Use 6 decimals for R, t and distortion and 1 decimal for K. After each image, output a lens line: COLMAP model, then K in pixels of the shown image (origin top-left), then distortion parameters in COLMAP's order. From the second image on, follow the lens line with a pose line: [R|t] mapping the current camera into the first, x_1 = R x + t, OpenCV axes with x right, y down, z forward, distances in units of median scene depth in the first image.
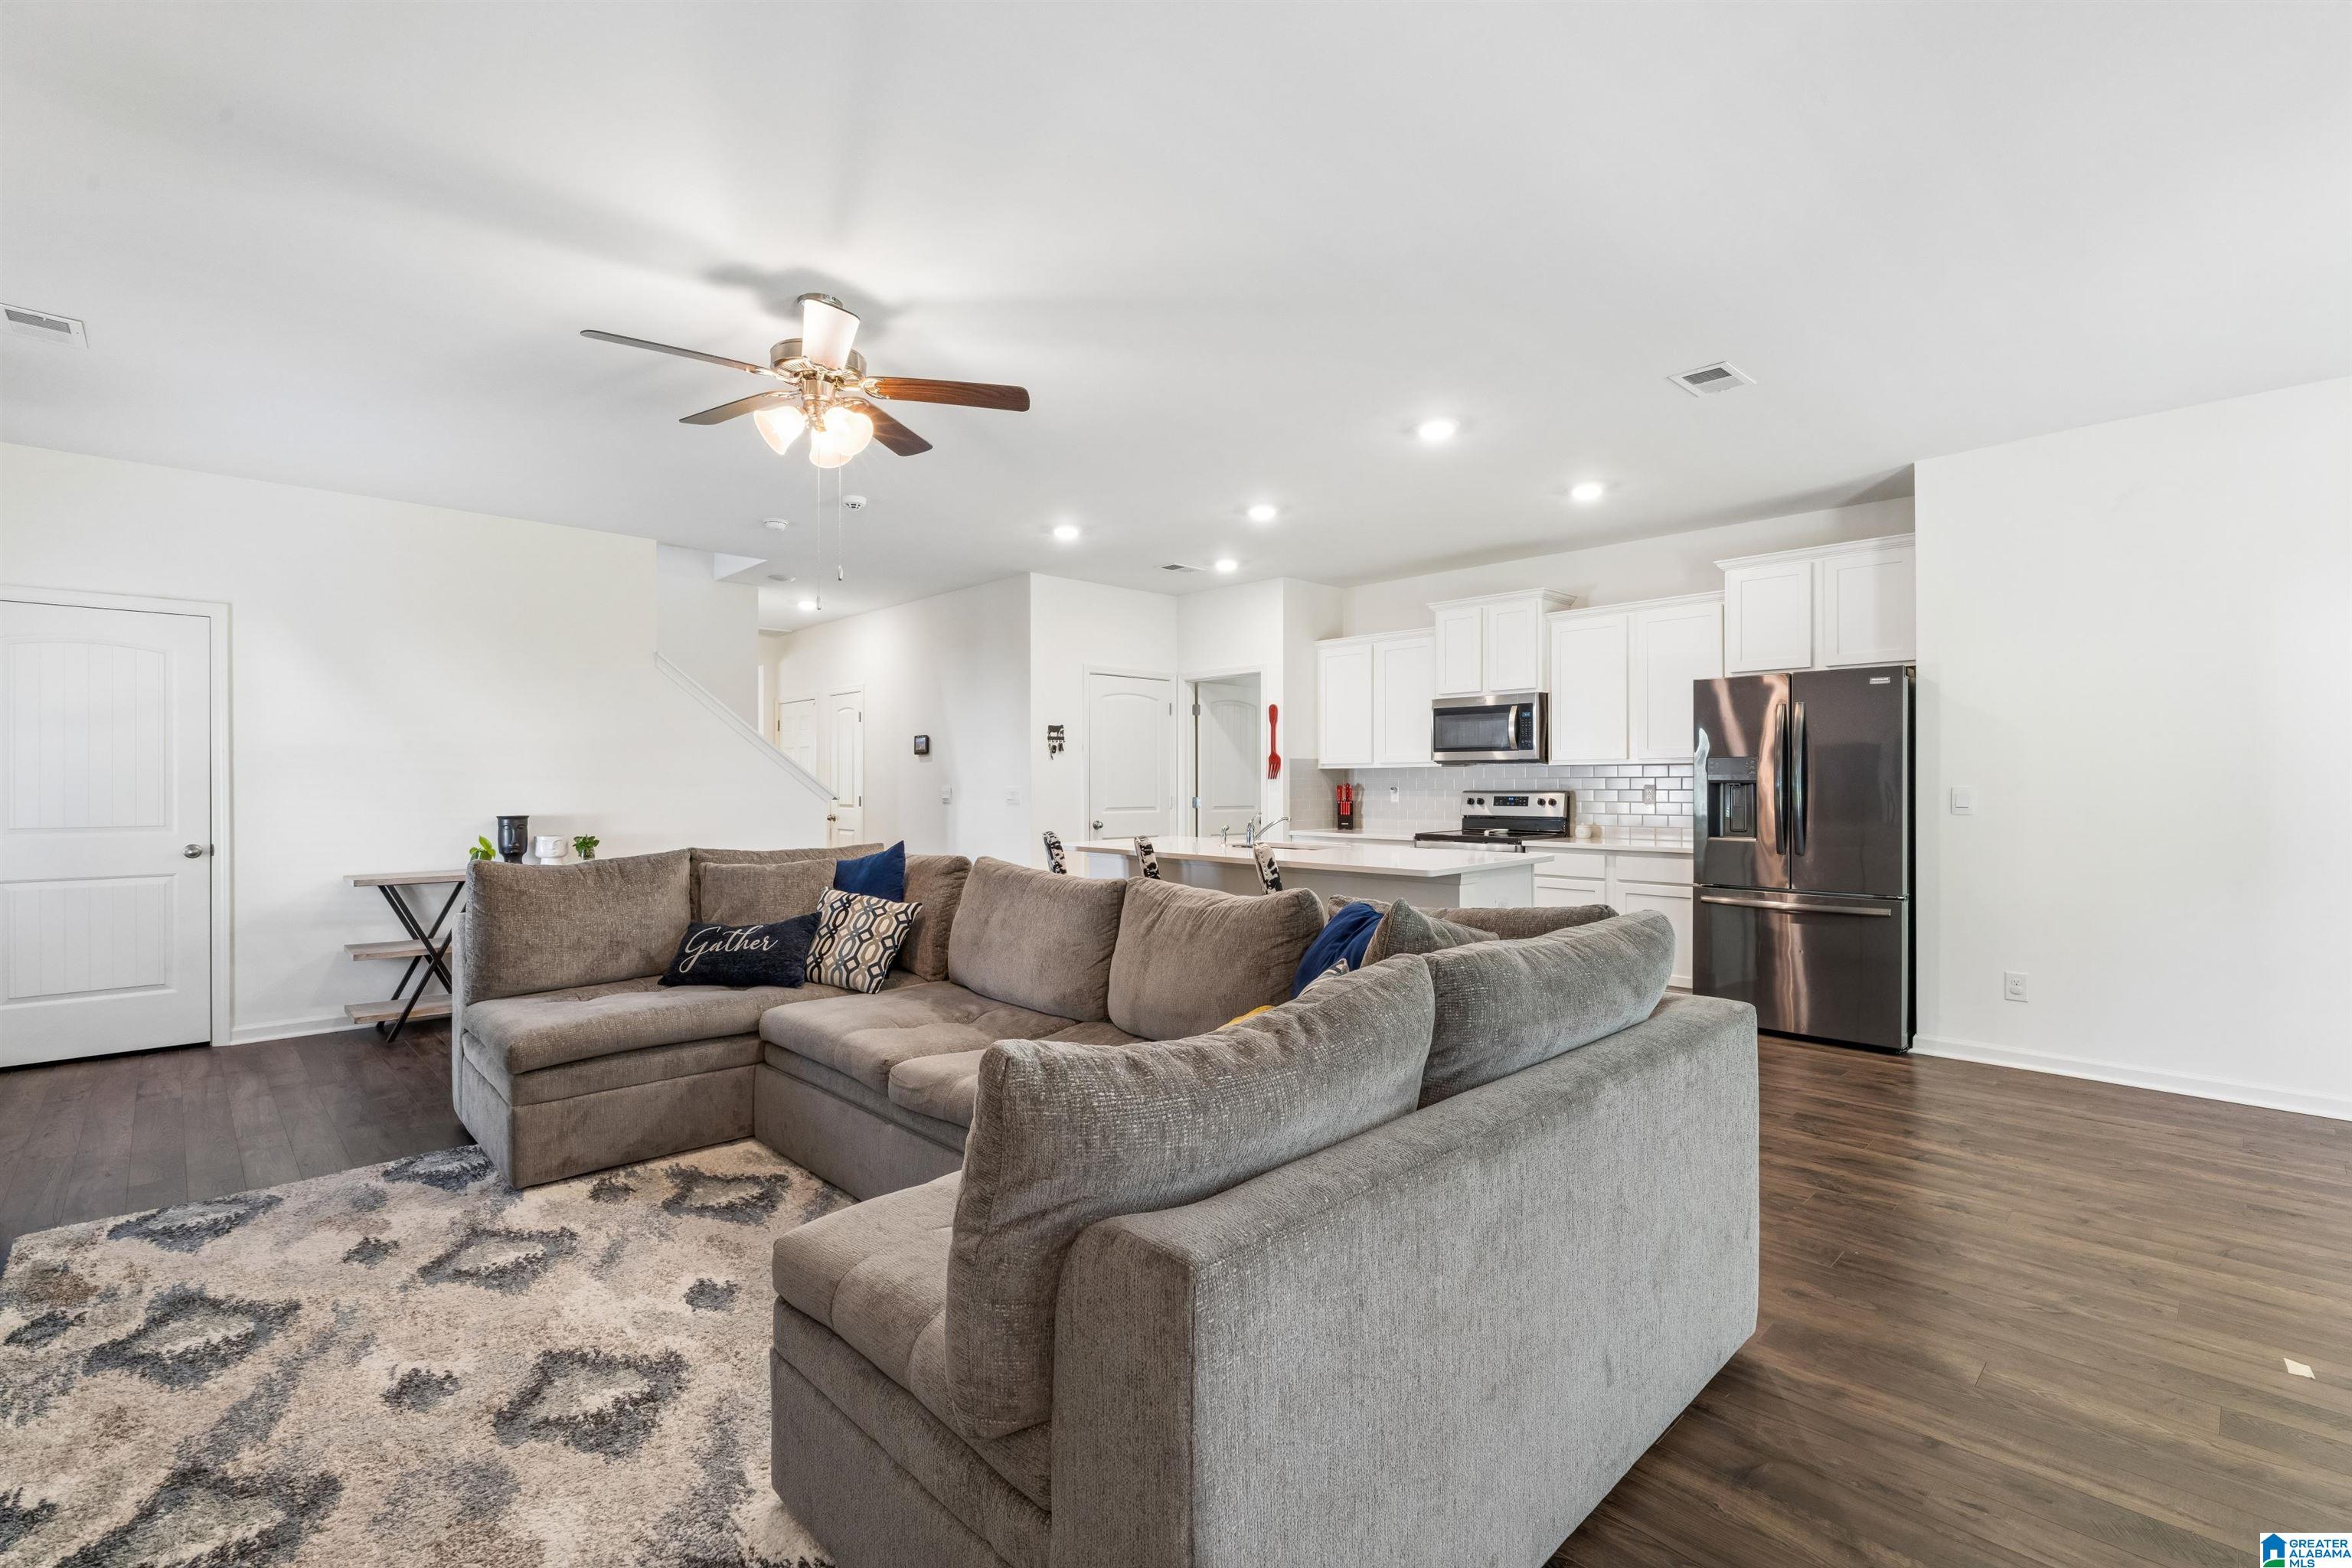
lens RADIAL K [[1060.8, 0, 1196.5], [0, 1060.8, 785.9], [0, 0, 1]] dist [-0.007513, 0.003092]
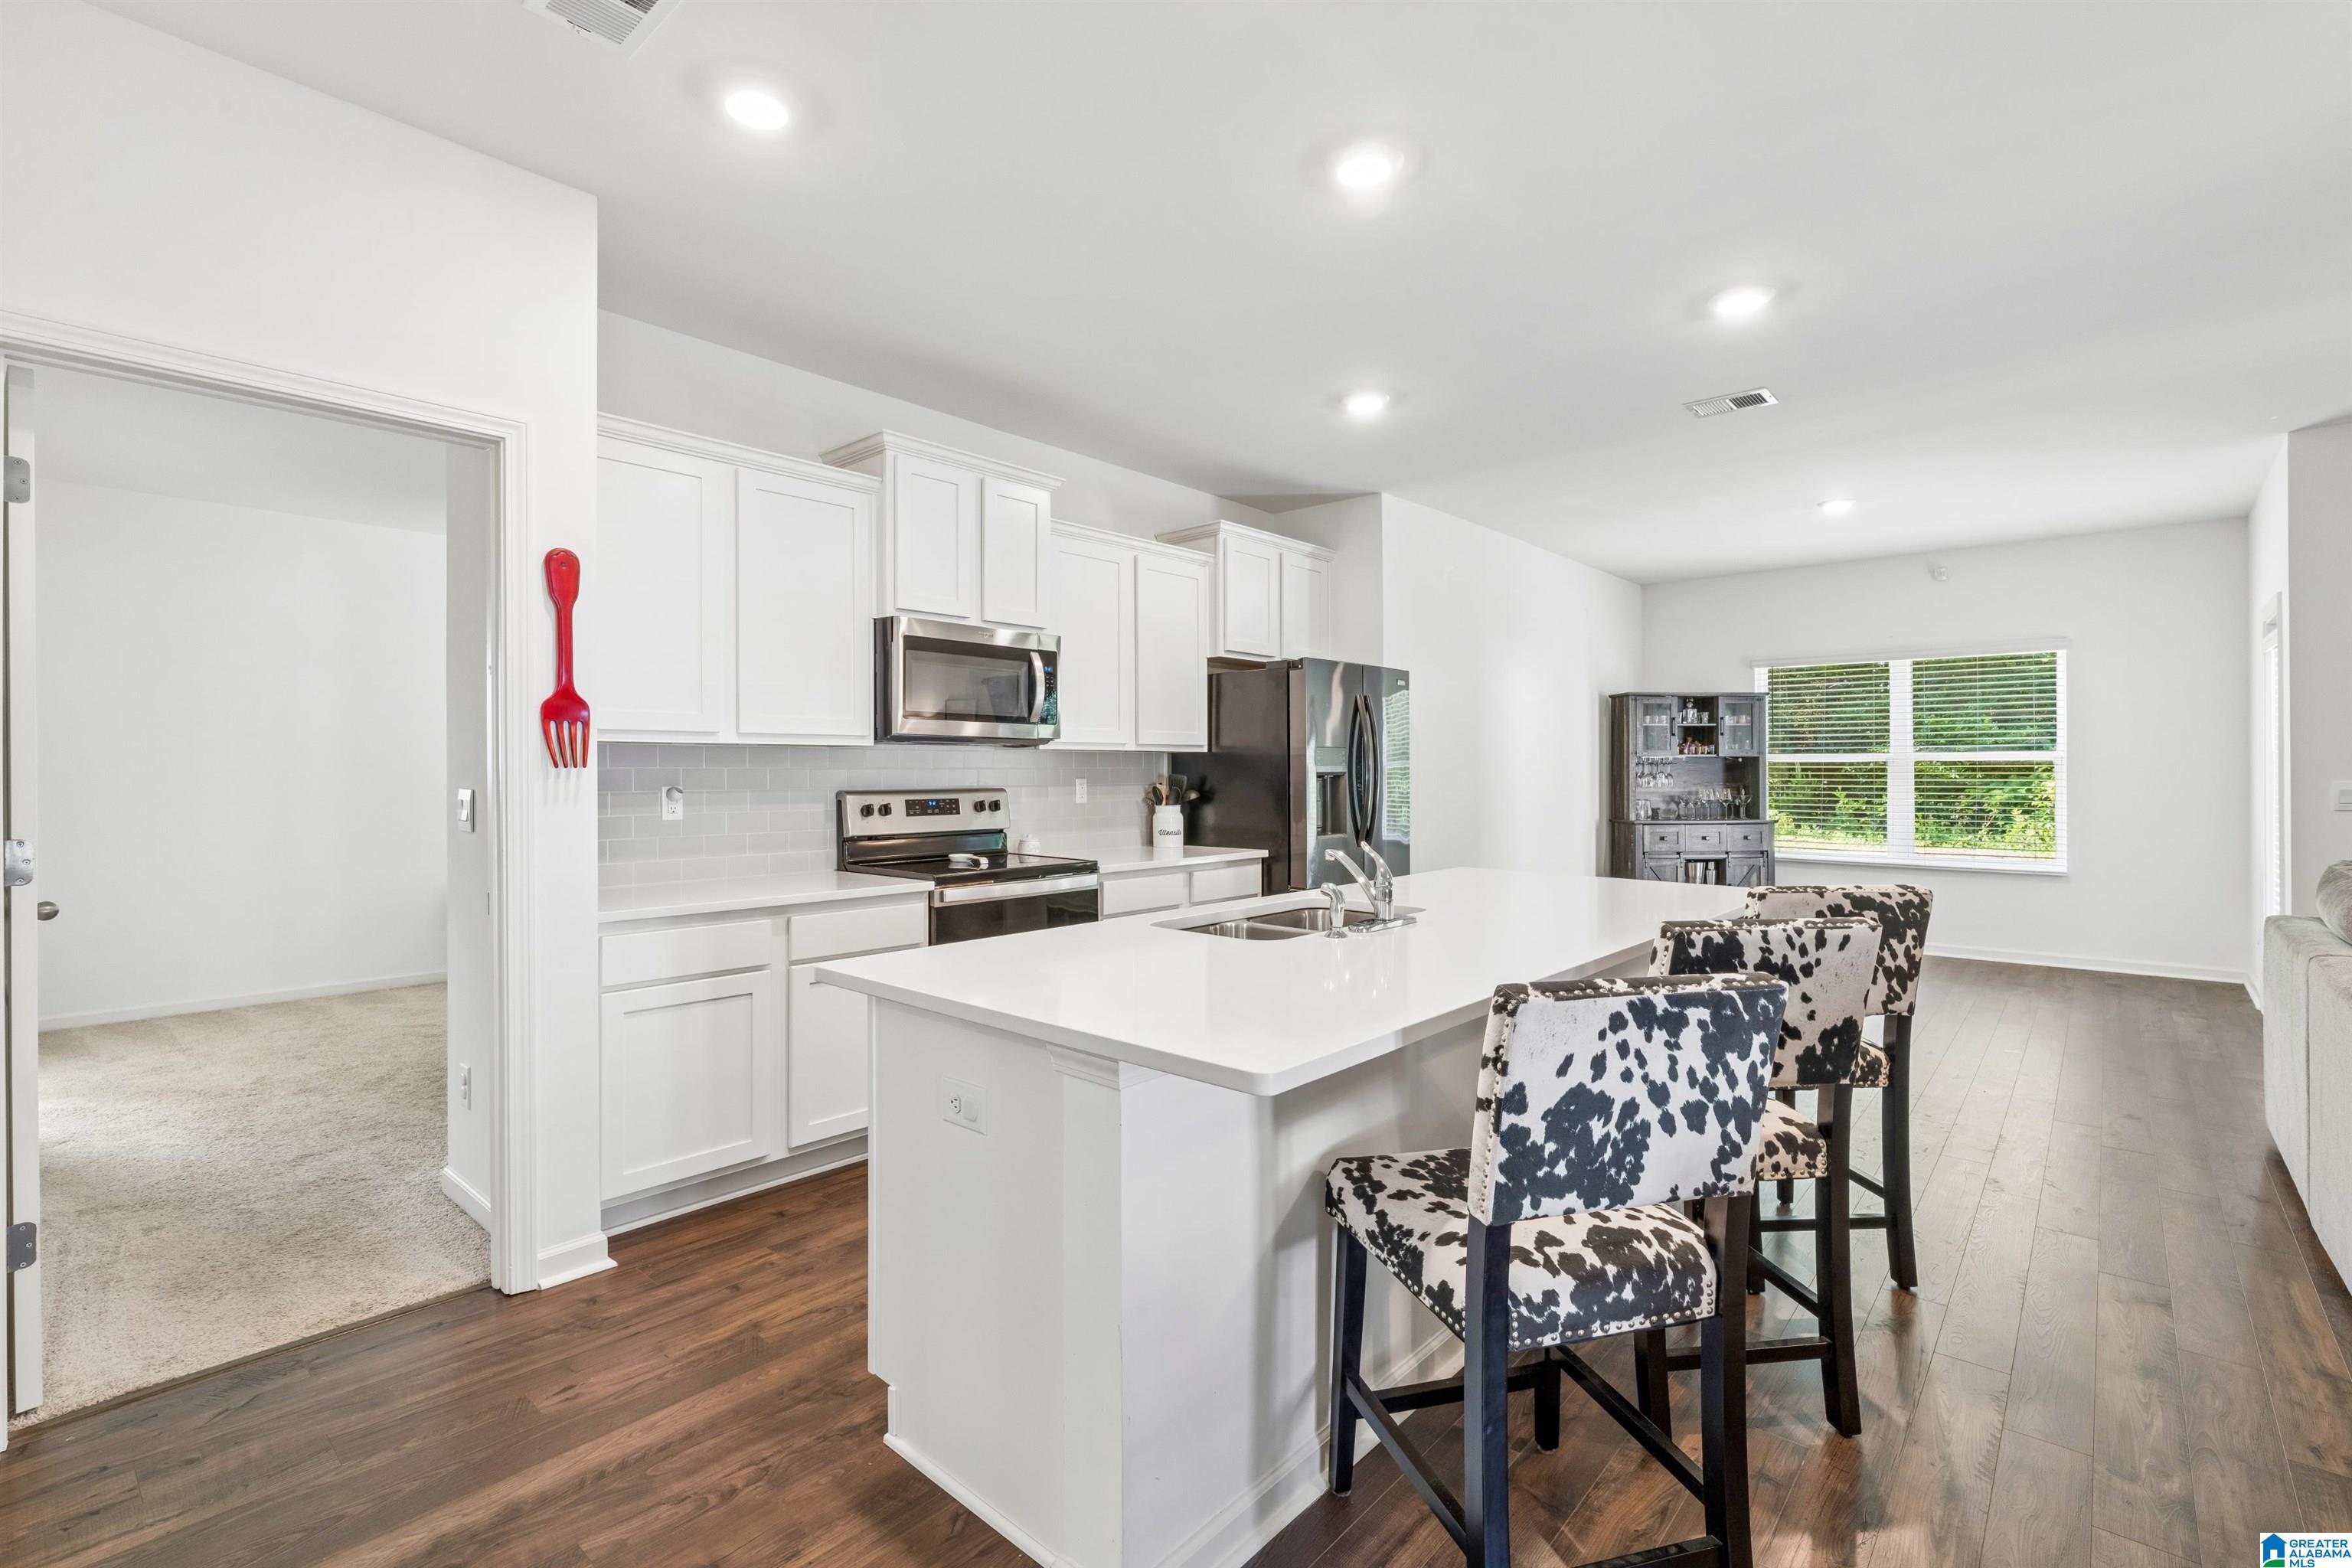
lens RADIAL K [[1060.8, 0, 1161.7], [0, 1060.8, 766.2], [0, 0, 1]] dist [-0.007513, 0.003092]
pose [[-0.064082, 0.007064, 0.997920, -0.369042], [0.006205, 0.999958, -0.006680, -0.004402], [-0.997925, 0.005764, -0.064123, 1.090573]]
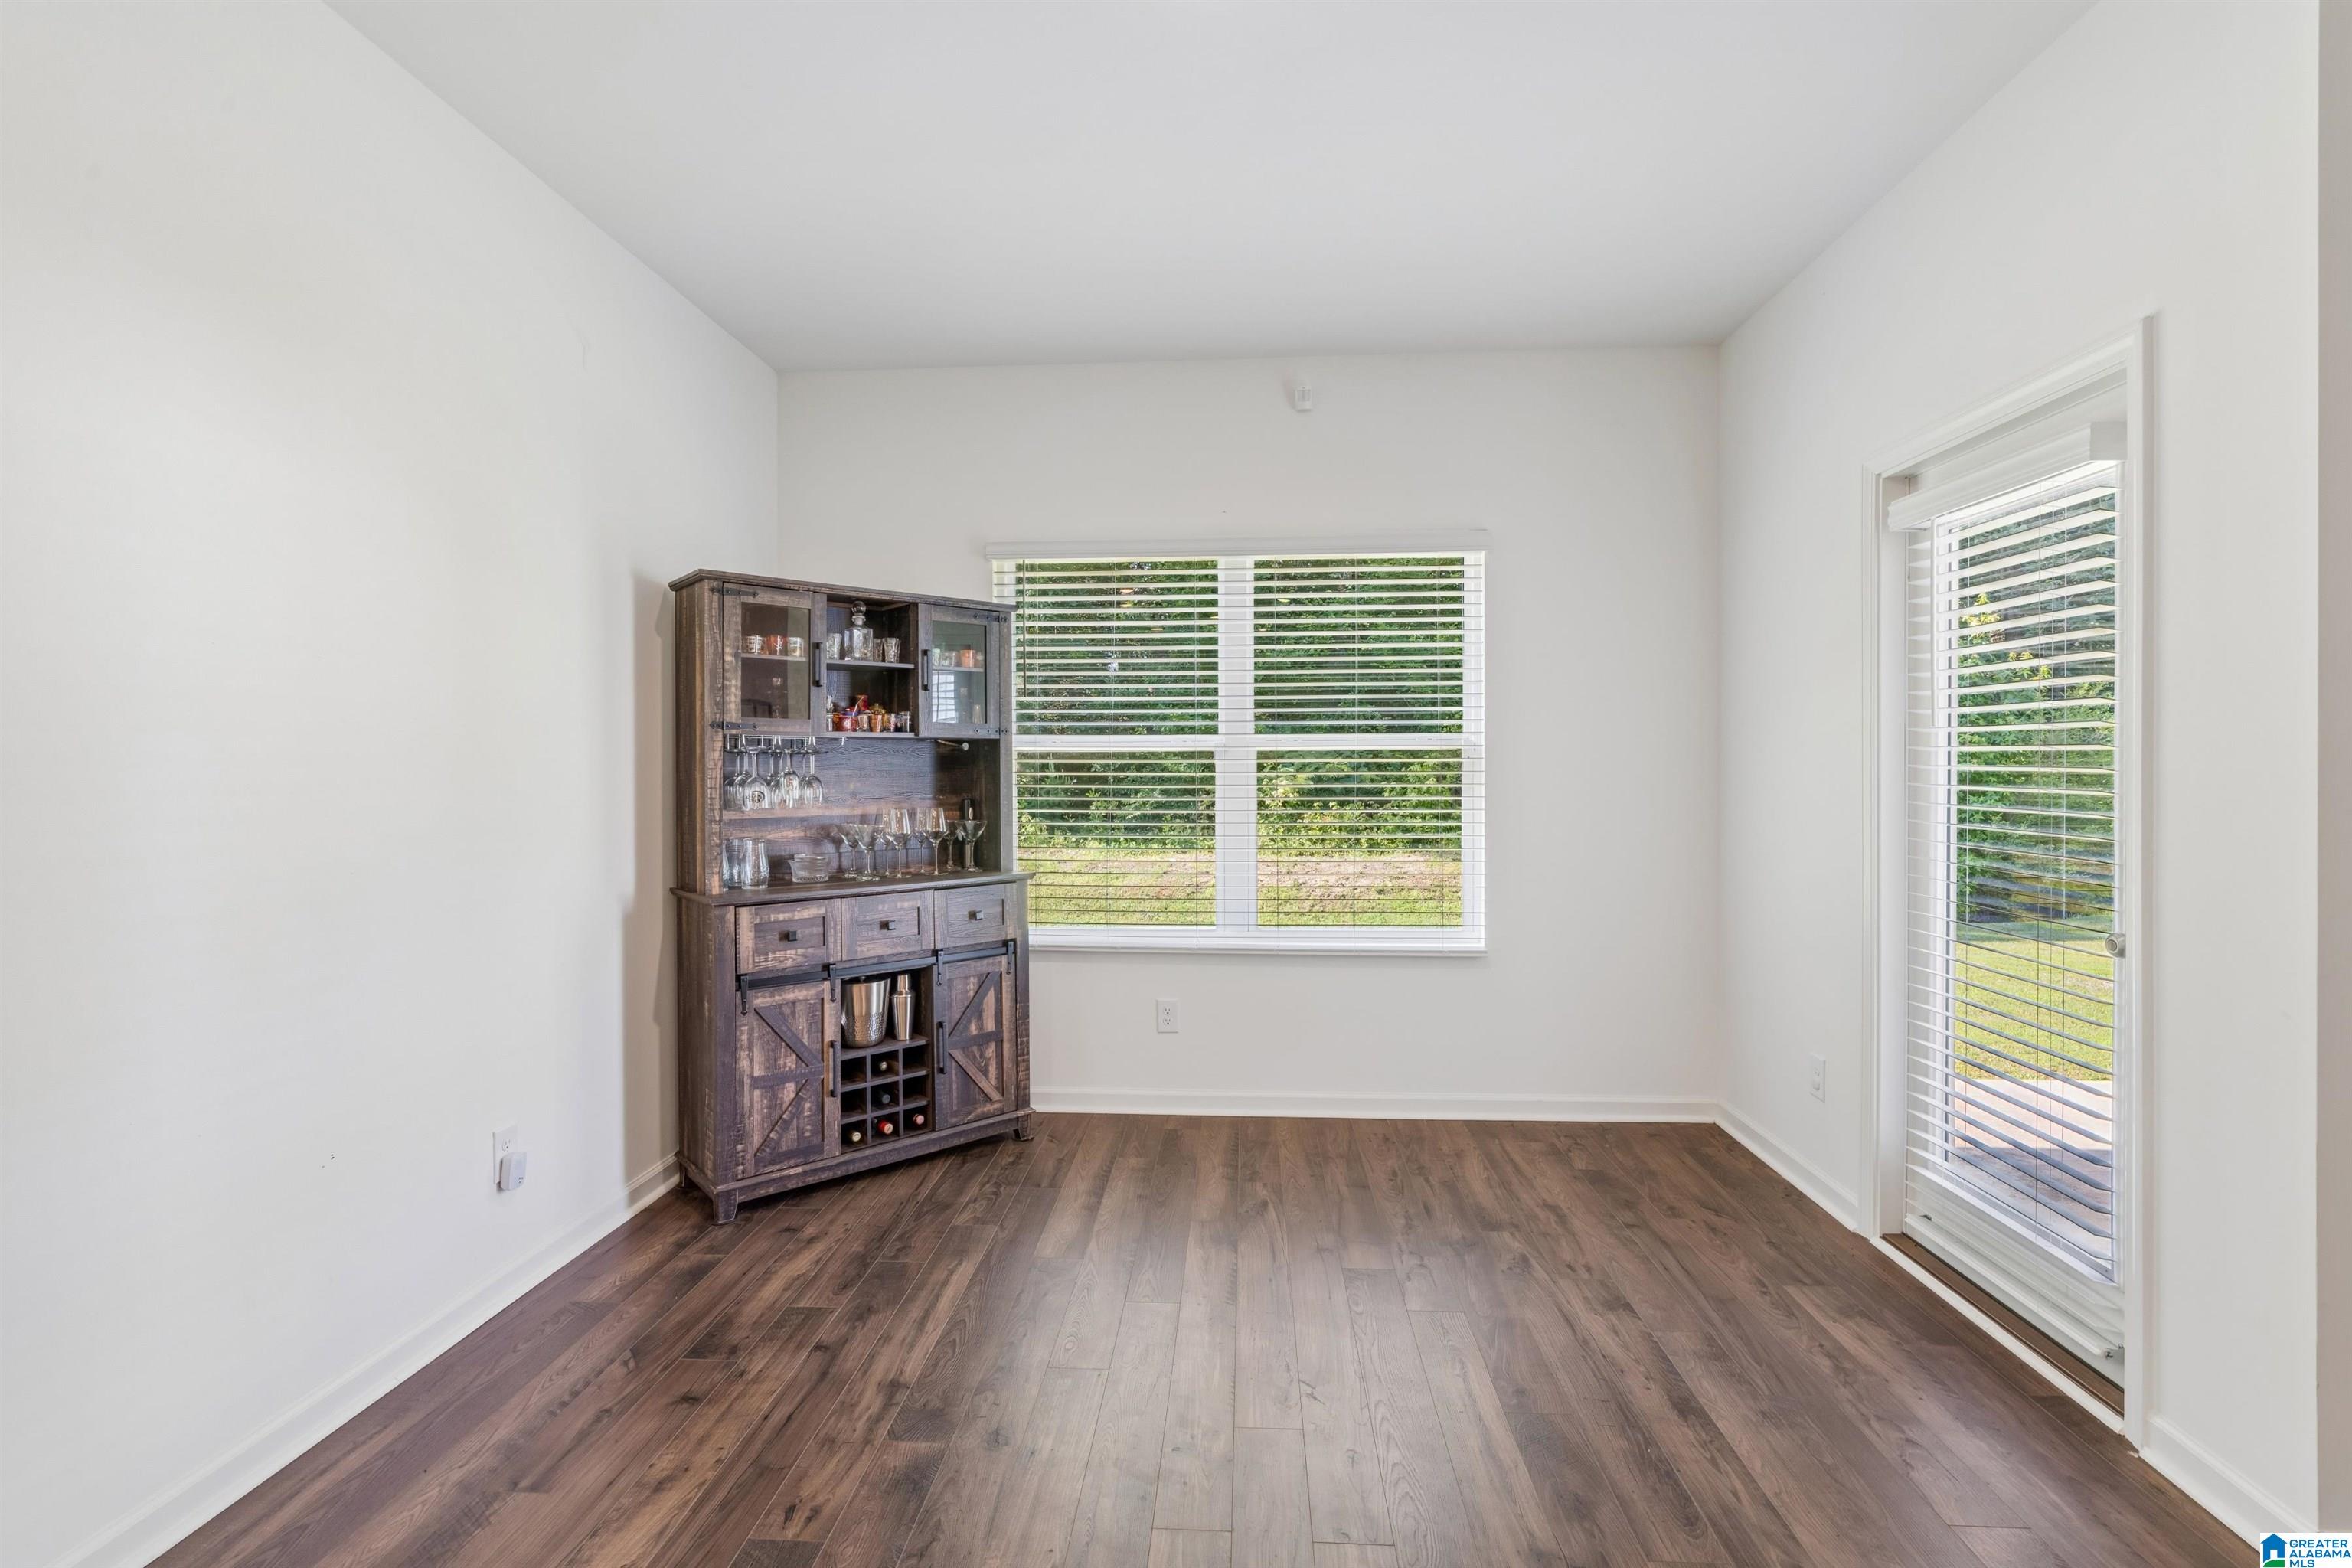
lens RADIAL K [[1060.8, 0, 1182.8], [0, 1060.8, 784.5], [0, 0, 1]] dist [-0.007513, 0.003092]
pose [[-0.667076, -0.005593, 0.744969, 0.357458], [0.009371, 0.999830, 0.015898, -0.002497], [-0.744931, 0.017586, -0.666910, 0.602448]]
